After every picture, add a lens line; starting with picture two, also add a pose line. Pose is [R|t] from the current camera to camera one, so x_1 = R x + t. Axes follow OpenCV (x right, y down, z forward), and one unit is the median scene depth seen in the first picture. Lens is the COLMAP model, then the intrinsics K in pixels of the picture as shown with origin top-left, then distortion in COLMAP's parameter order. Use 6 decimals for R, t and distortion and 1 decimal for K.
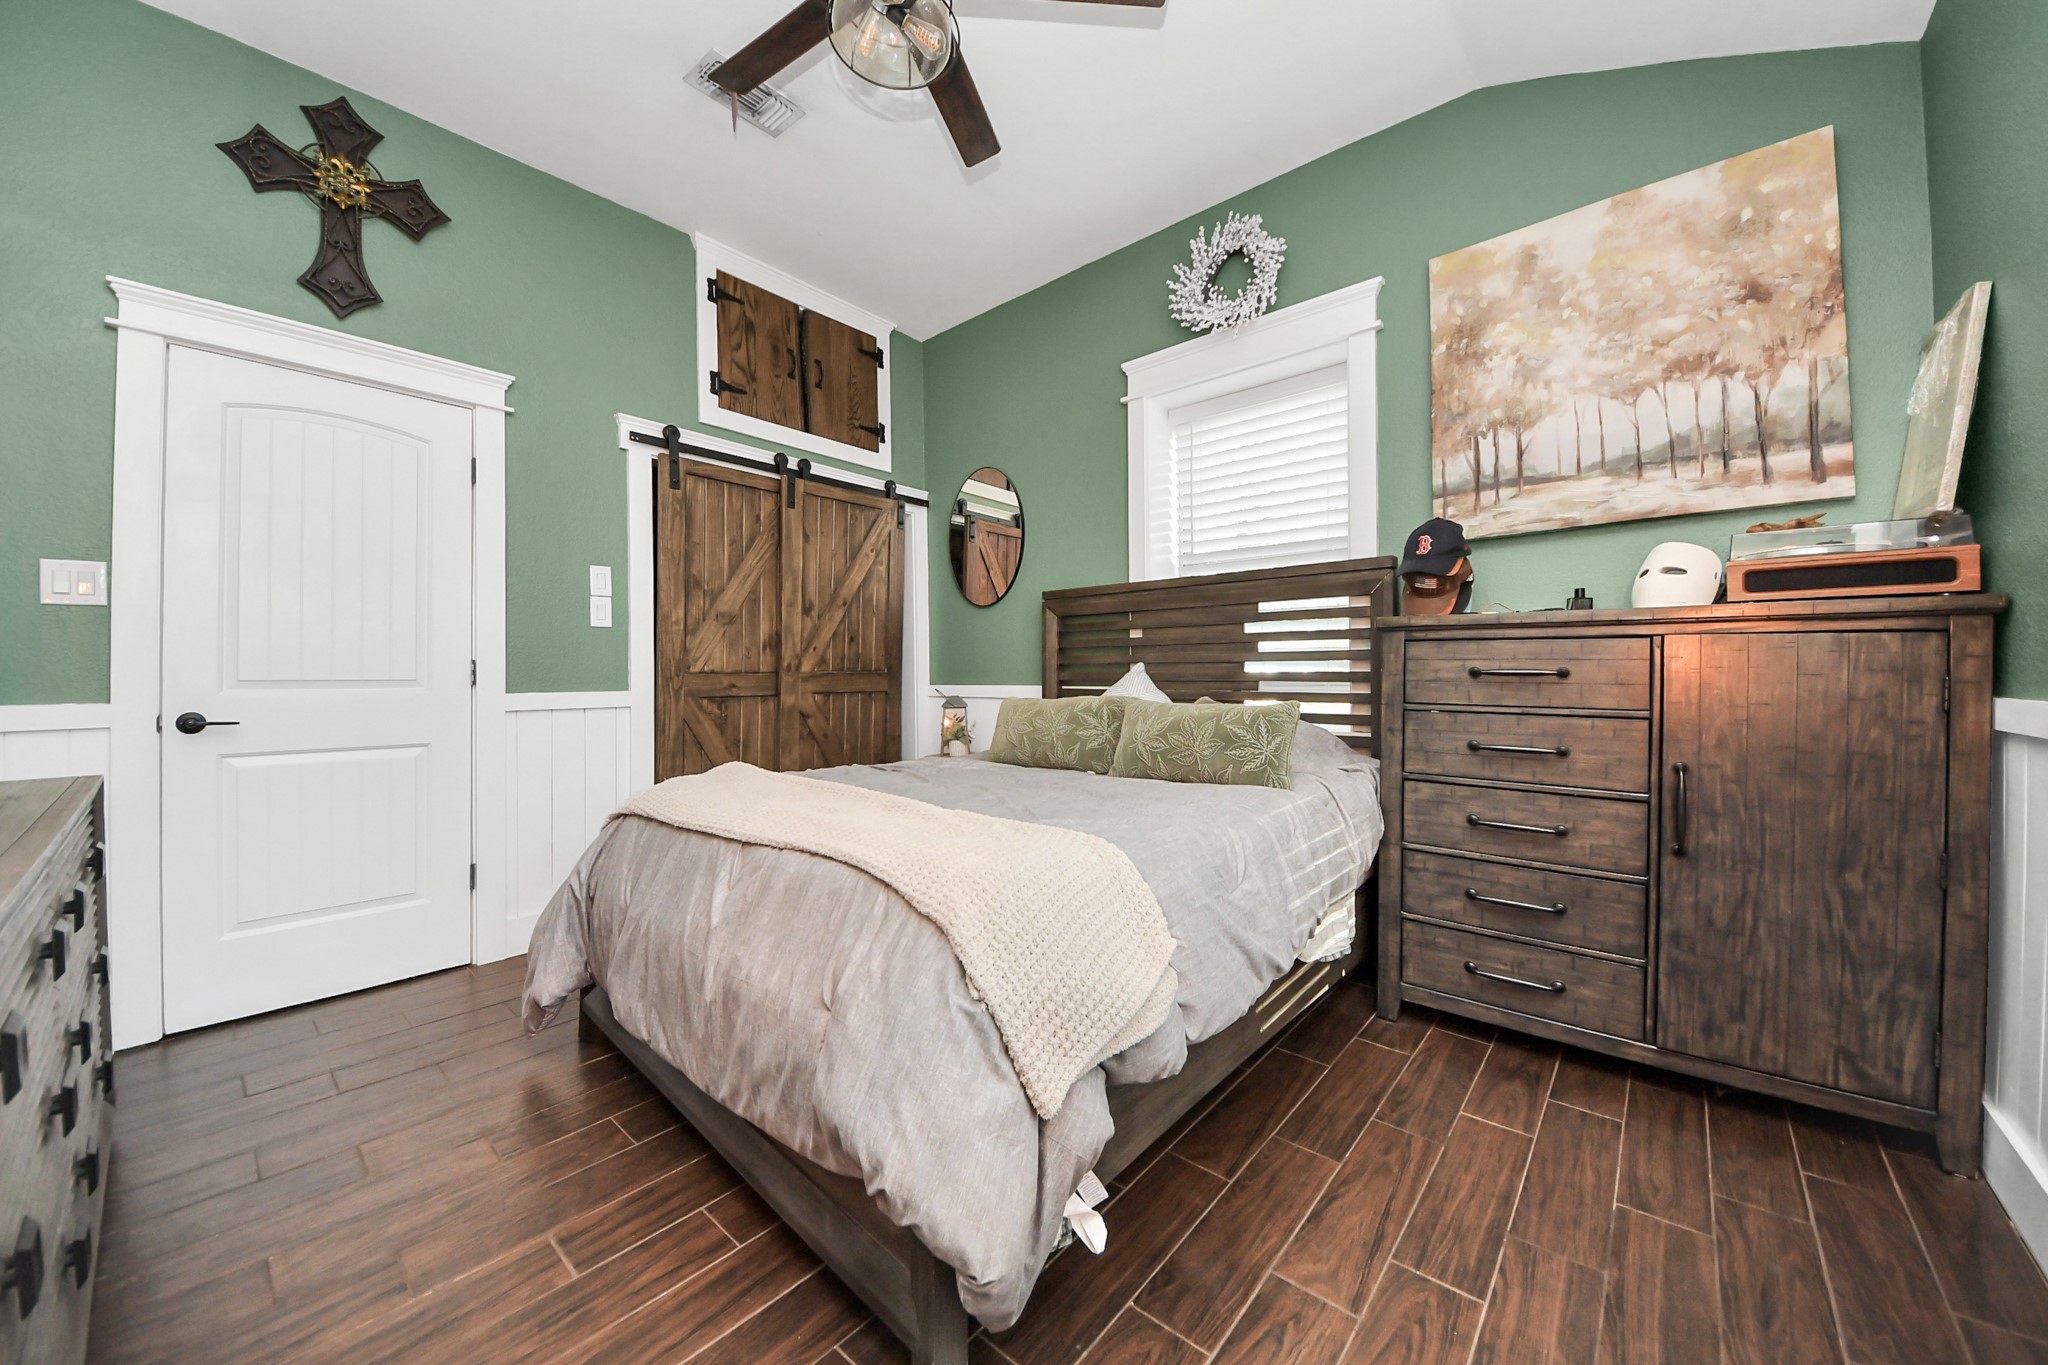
lens RADIAL K [[735.0, 0, 1009.5], [0, 735.0, 675.5], [0, 0, 1]] dist [-0.027330, -0.000629]
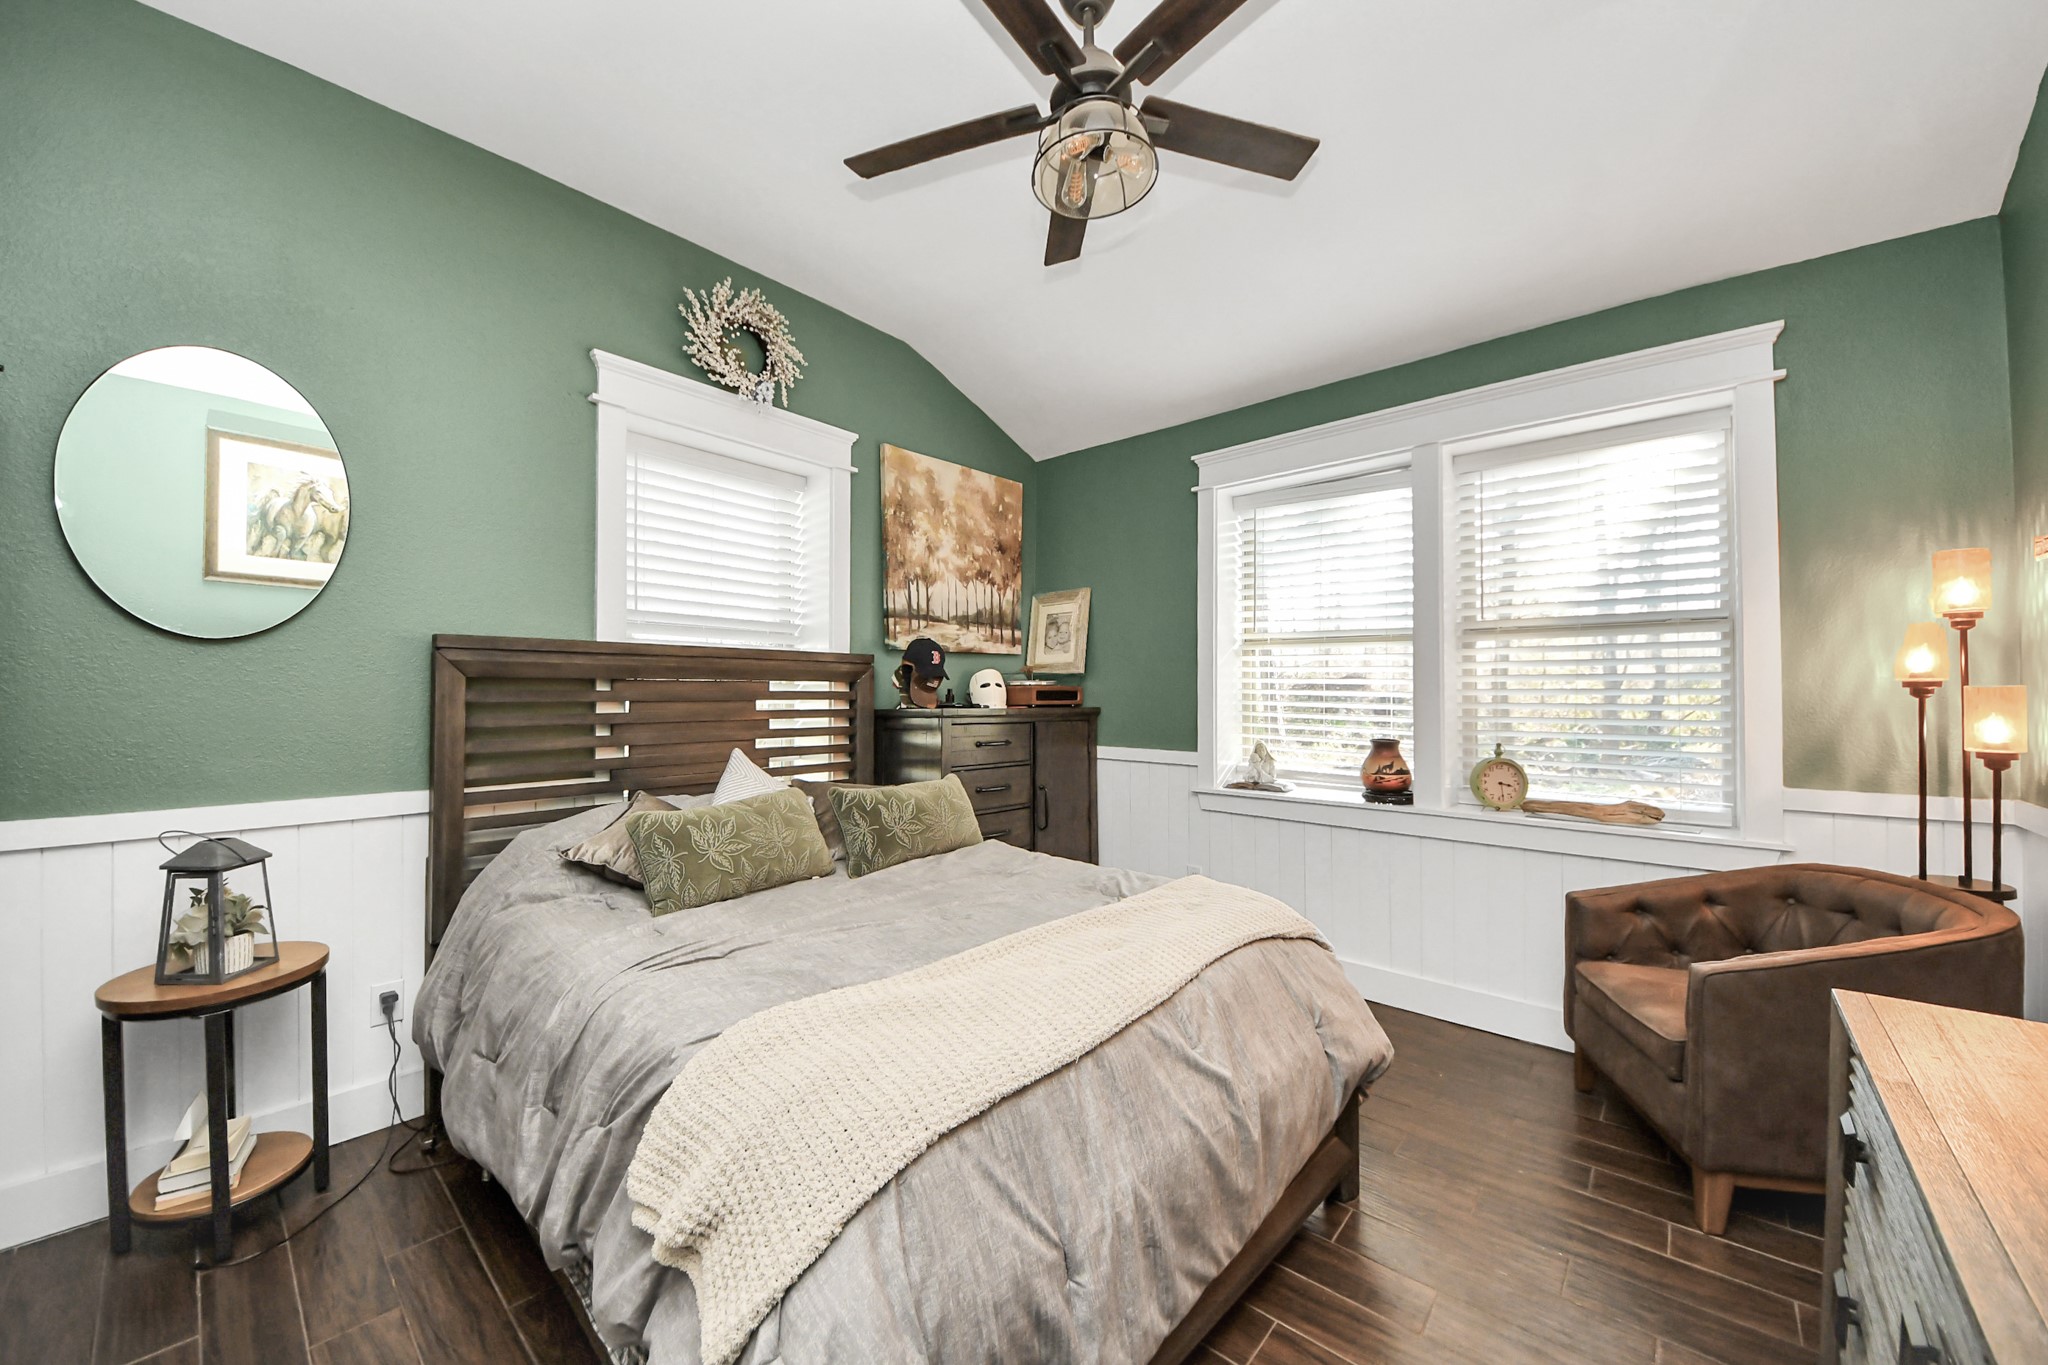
lens RADIAL K [[735.0, 0, 1004.7], [0, 735.0, 696.8], [0, 0, 1]] dist [-0.027330, -0.000629]
pose [[-0.014726, 0.003071, 0.999887, -0.869633], [0.006296, 0.999976, -0.002978, -0.091120], [-0.999872, 0.006251, -0.014745, 0.847554]]
